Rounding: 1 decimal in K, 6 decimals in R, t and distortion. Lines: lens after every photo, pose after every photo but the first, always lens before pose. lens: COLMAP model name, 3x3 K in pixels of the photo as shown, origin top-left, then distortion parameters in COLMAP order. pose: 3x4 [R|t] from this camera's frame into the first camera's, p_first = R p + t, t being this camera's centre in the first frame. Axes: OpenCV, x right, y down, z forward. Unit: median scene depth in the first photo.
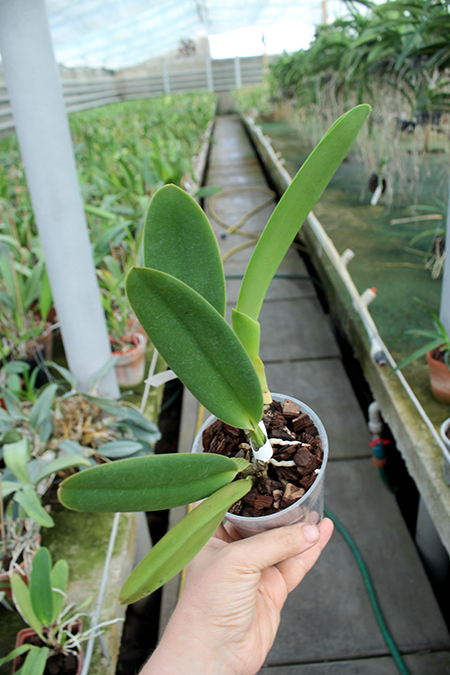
lens RADIAL K [[556.5, 0, 225.0], [0, 556.5, 337.5], [0, 0, 1]] dist [-0.160317, 0.118008]
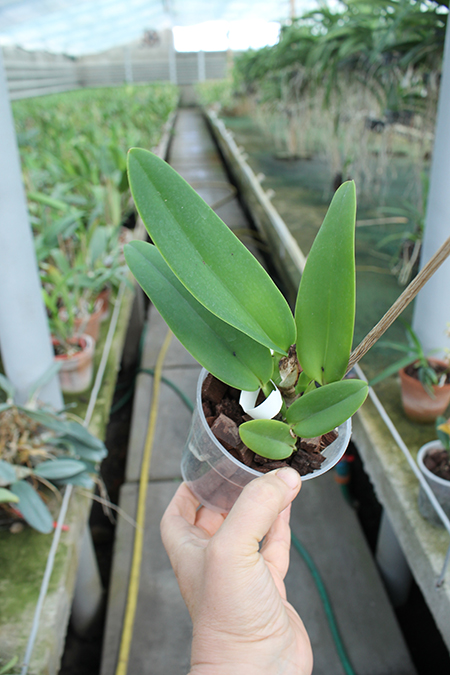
lens RADIAL K [[556.5, 0, 225.0], [0, 556.5, 337.5], [0, 0, 1]] dist [-0.160317, 0.118008]
pose [[0.996366, 0.026472, 0.080952, -0.000839], [-0.027175, 0.999602, 0.007590, -0.012155], [-0.080719, -0.009762, 0.996689, 0.053288]]
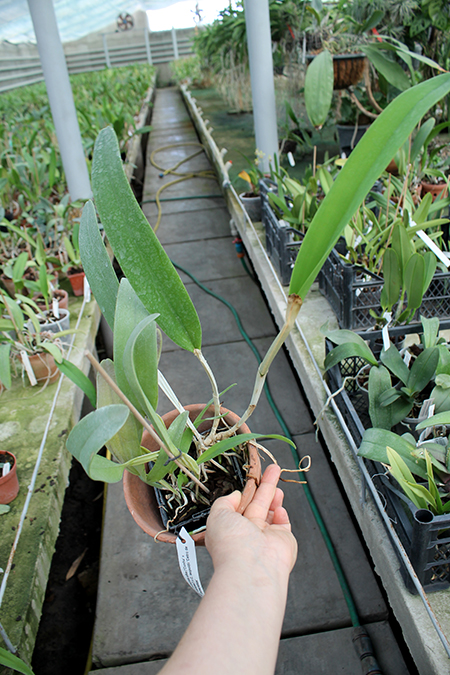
lens RADIAL K [[556.5, 0, 225.0], [0, 556.5, 337.5], [0, 0, 1]] dist [-0.160317, 0.118008]
pose [[0.995223, -0.060606, 0.076544, 0.051453], [0.057176, 0.997293, 0.046240, 0.291392], [-0.079139, -0.041643, 0.995993, -0.603541]]
